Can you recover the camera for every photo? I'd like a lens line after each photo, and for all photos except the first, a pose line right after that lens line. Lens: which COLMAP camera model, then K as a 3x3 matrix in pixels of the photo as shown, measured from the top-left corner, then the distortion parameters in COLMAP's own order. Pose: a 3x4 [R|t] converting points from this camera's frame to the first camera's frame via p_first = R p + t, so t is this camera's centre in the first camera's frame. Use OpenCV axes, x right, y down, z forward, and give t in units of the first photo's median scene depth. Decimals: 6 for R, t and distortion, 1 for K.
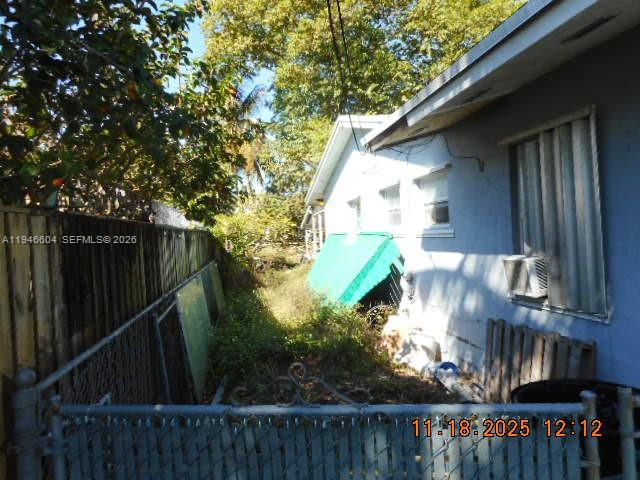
lens RADIAL K [[476.0, 0, 311.4], [0, 476.0, 241.6], [0, 0, 1]] dist [-0.011475, 0.010357]
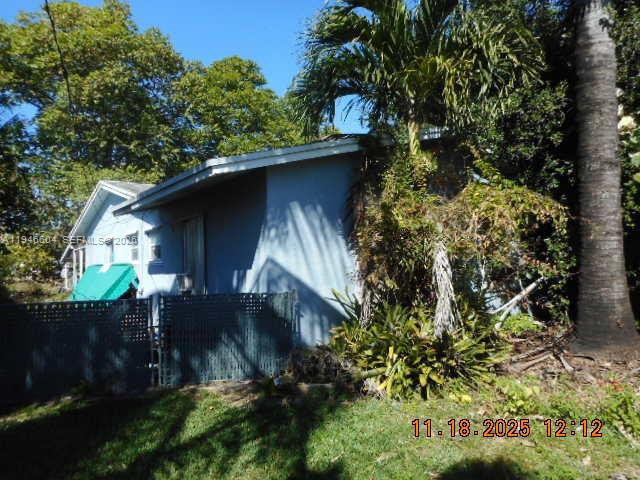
lens RADIAL K [[476.0, 0, 323.3], [0, 476.0, 245.8], [0, 0, 1]] dist [-0.011475, 0.010357]
pose [[0.881672, 0.047191, 0.469496, -0.012121], [-0.011905, 0.996894, -0.077844, 0.036834], [-0.471712, 0.063043, 0.879496, -0.663005]]
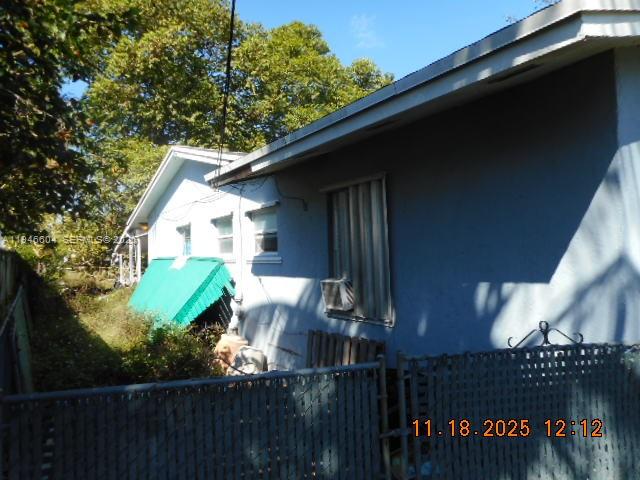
lens RADIAL K [[476.0, 0, 320.2], [0, 476.0, 245.0], [0, 0, 1]] dist [-0.011475, 0.010357]
pose [[0.919072, 0.031928, 0.392795, -0.057260], [-0.013291, 0.998657, -0.050076, 0.001771], [-0.393867, 0.040803, 0.918262, -0.094538]]
